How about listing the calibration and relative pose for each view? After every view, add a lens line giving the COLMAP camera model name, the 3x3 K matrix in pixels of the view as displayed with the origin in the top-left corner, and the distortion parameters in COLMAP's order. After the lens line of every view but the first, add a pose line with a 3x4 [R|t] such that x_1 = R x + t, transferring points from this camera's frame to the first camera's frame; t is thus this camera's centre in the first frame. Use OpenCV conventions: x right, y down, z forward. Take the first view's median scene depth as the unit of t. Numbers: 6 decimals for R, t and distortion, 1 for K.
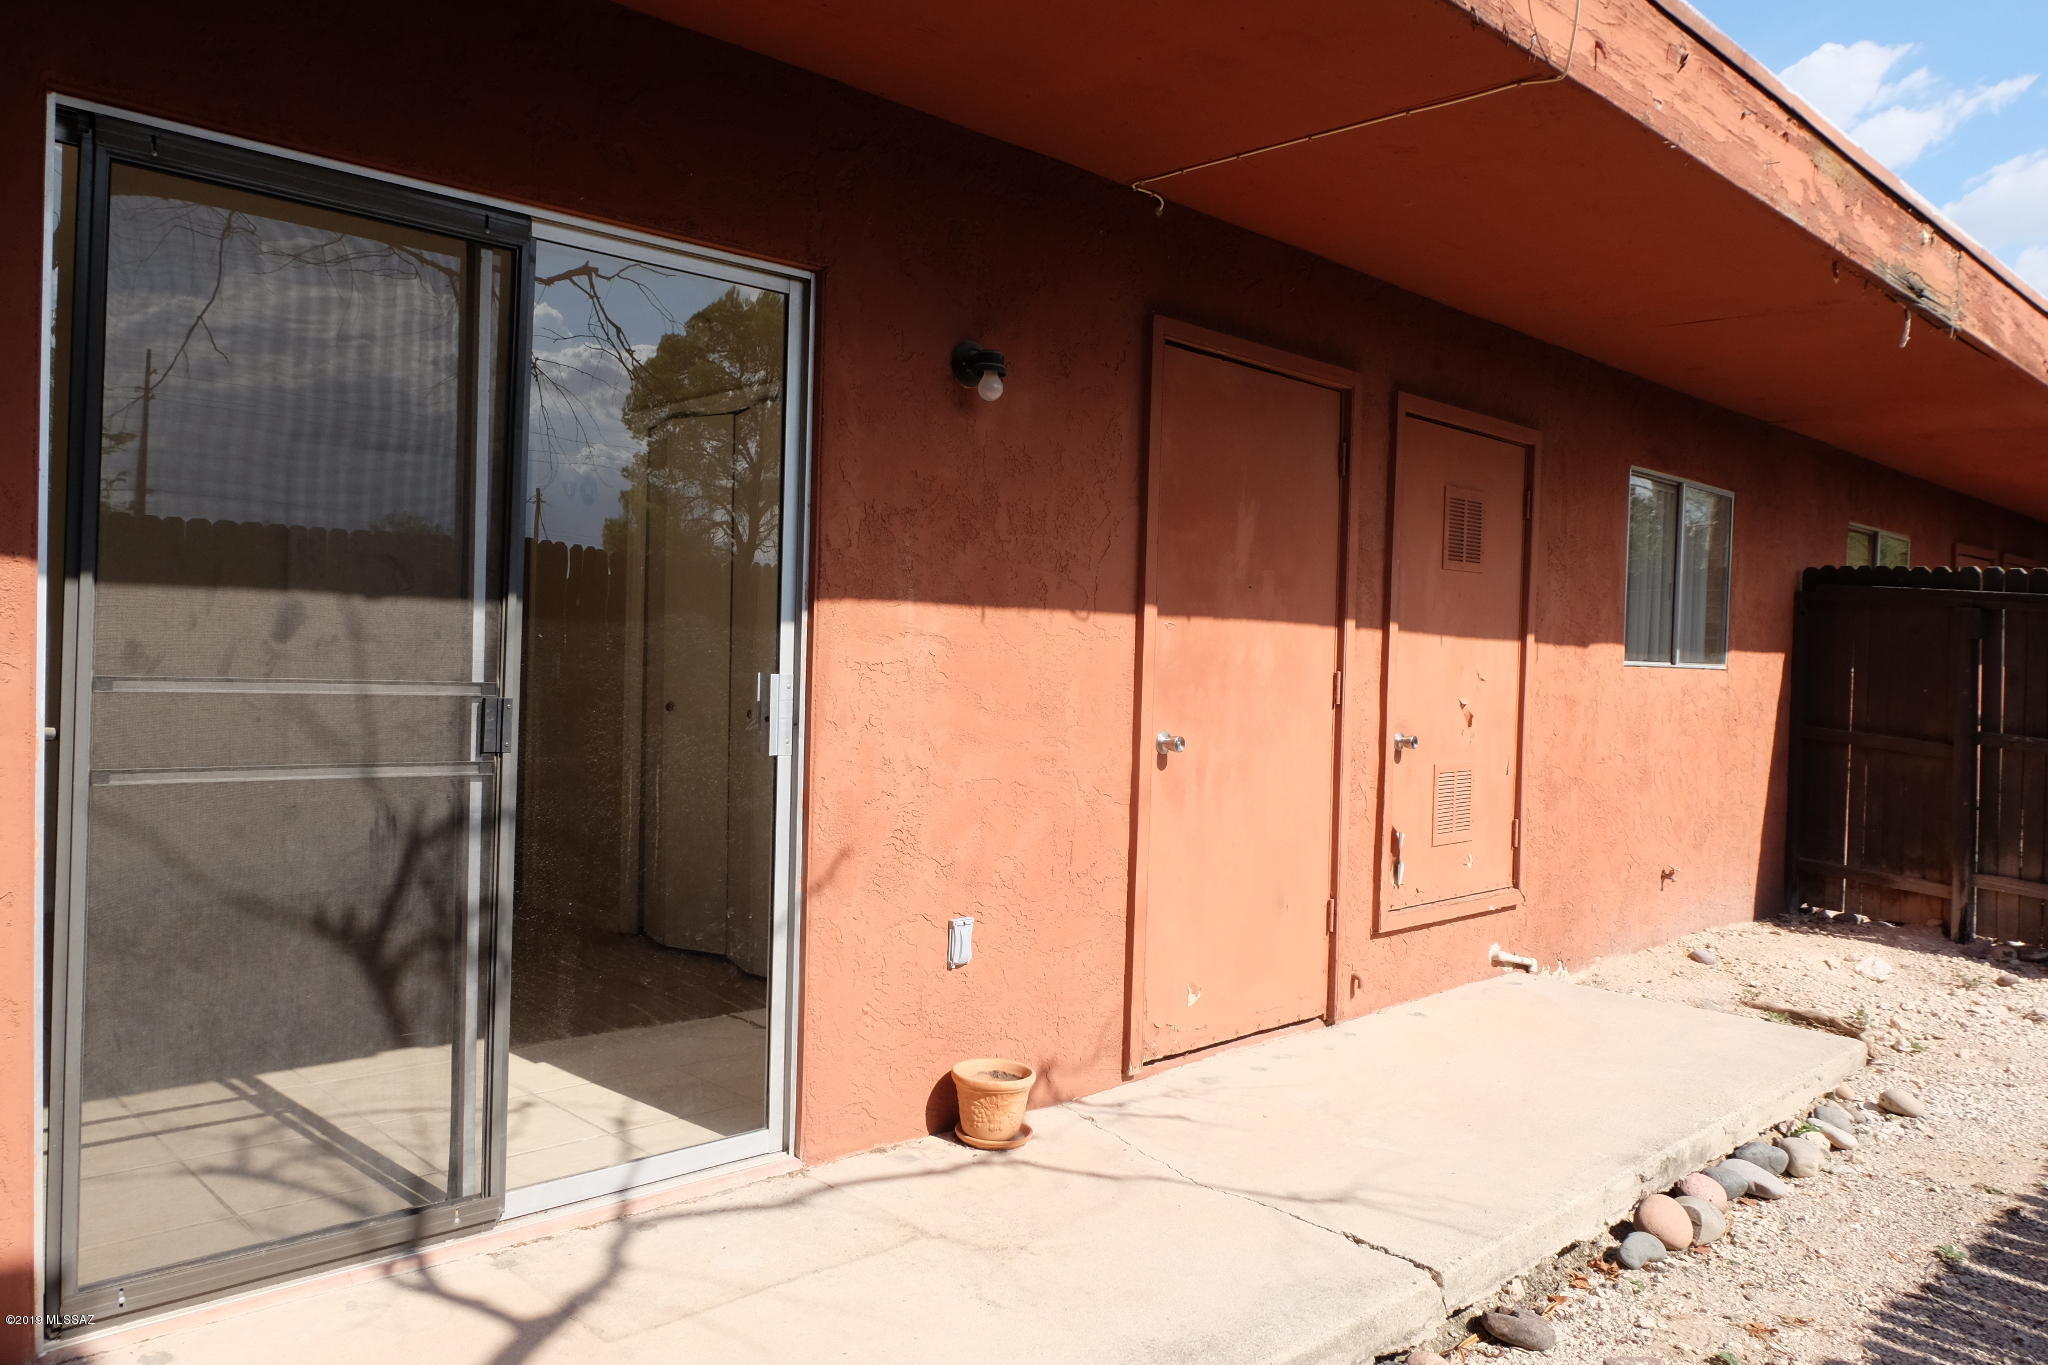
lens RADIAL K [[1499.5, 0, 1041.1], [0, 1499.5, 682.6], [0, 0, 1]] dist [-0.063323, 0.129978]
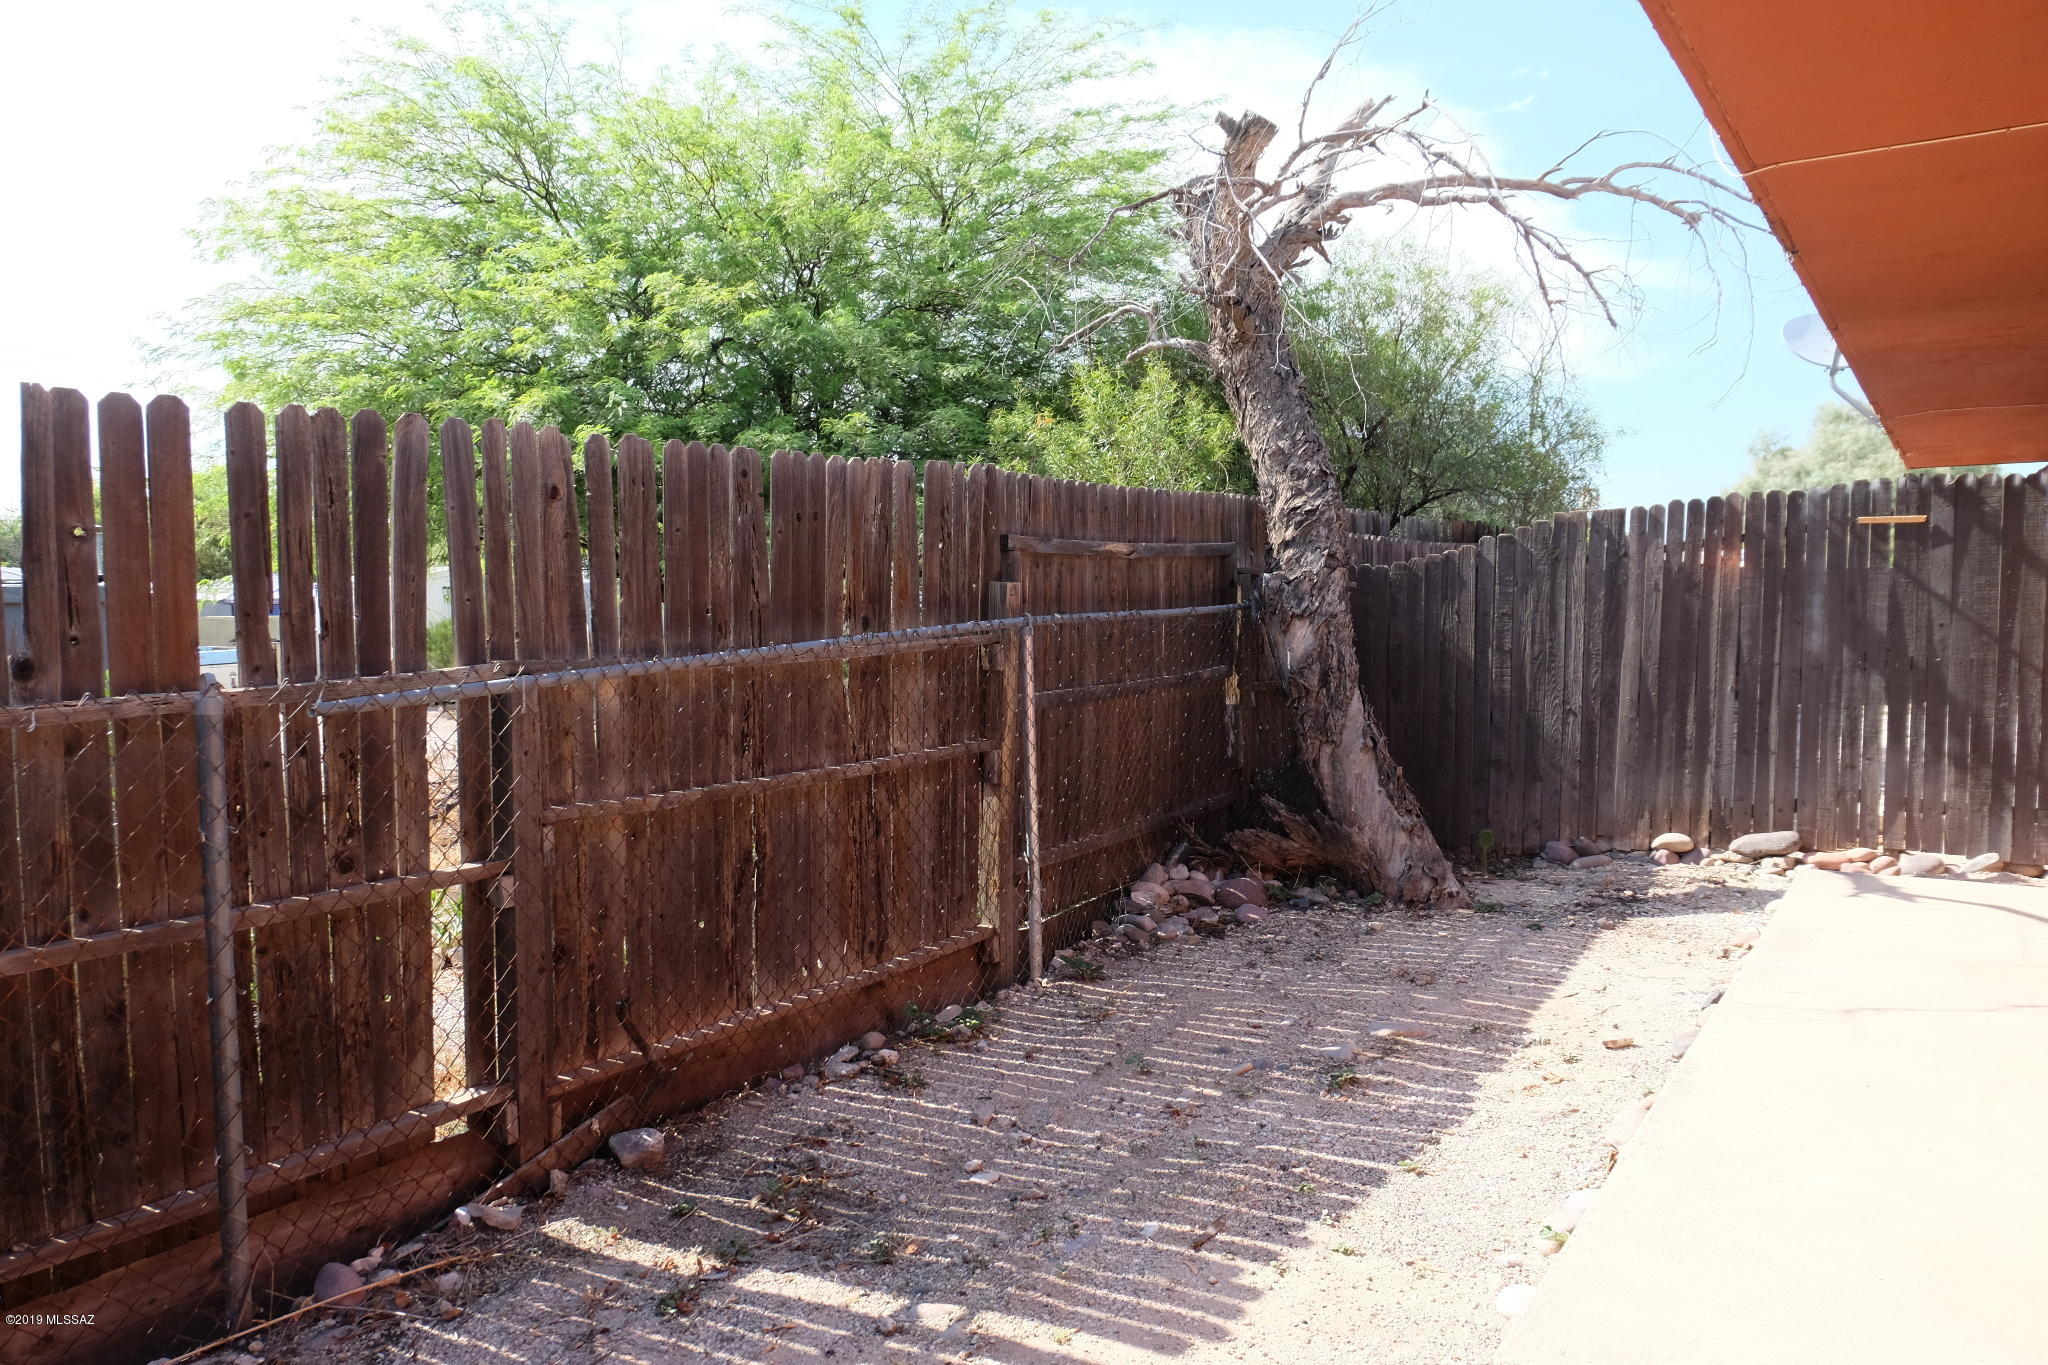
lens RADIAL K [[1459.2, 0, 1015.0], [0, 1459.2, 684.9], [0, 0, 1]] dist [-0.076008, 0.057641]
pose [[-0.984440, -0.016111, -0.174982, 0.780109], [-0.031253, 0.995965, 0.084128, -0.017716], [0.172920, 0.088287, -0.980971, 1.409878]]
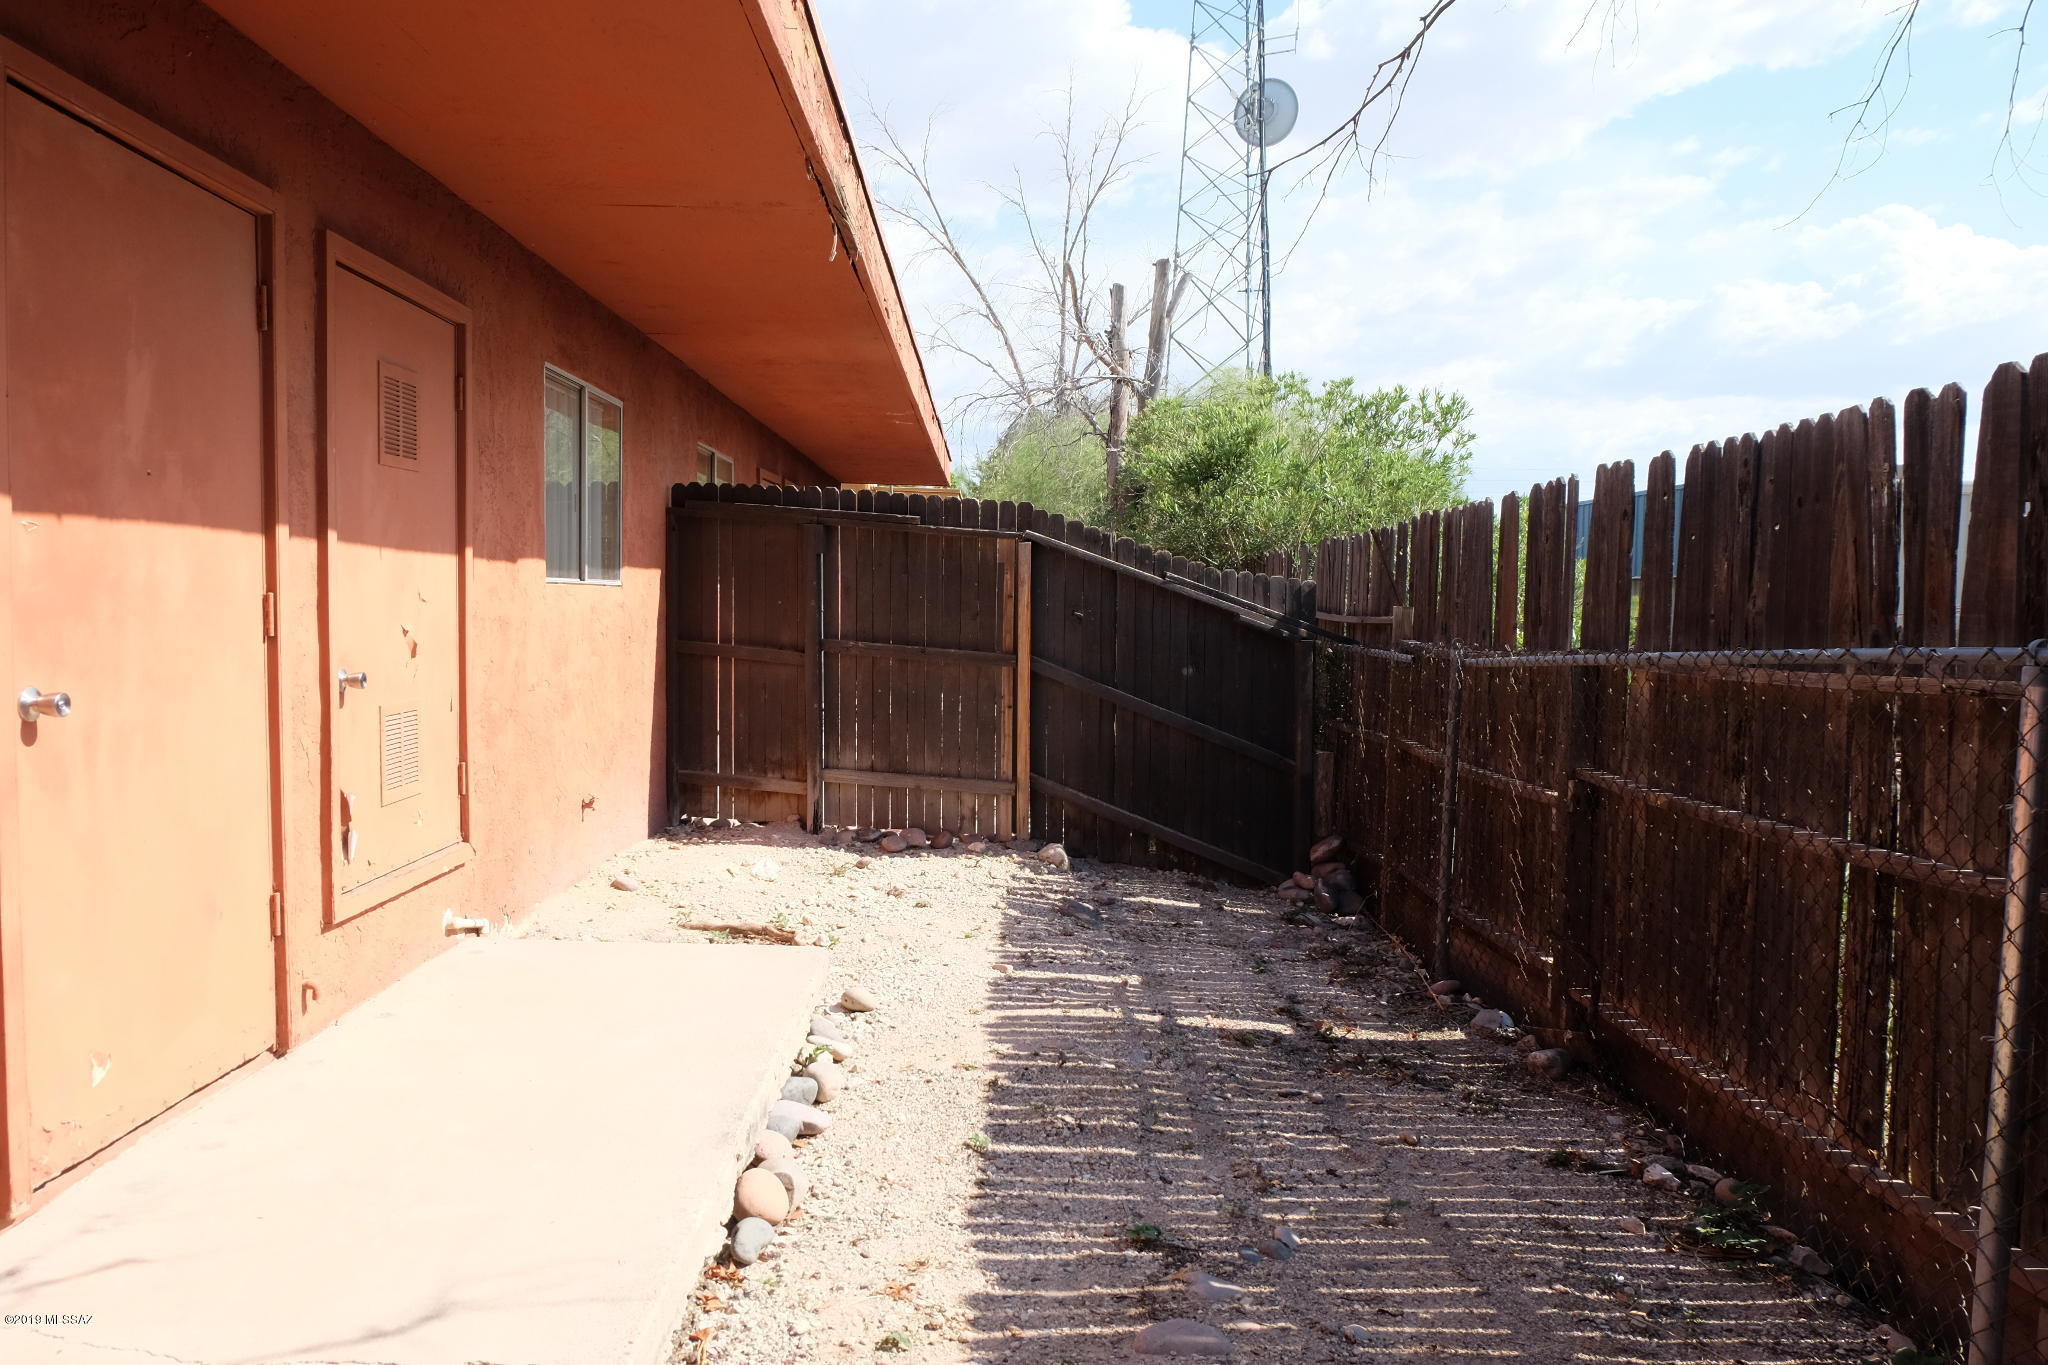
lens RADIAL K [[1495.3, 0, 1013.7], [0, 1495.3, 680.9], [0, 0, 1]] dist [0.002344, 0.064589]
pose [[0.709541, -0.055655, 0.702463, -0.069099], [0.017670, 0.997968, 0.061218, -0.003045], [-0.704443, -0.031024, 0.709083, 0.188053]]
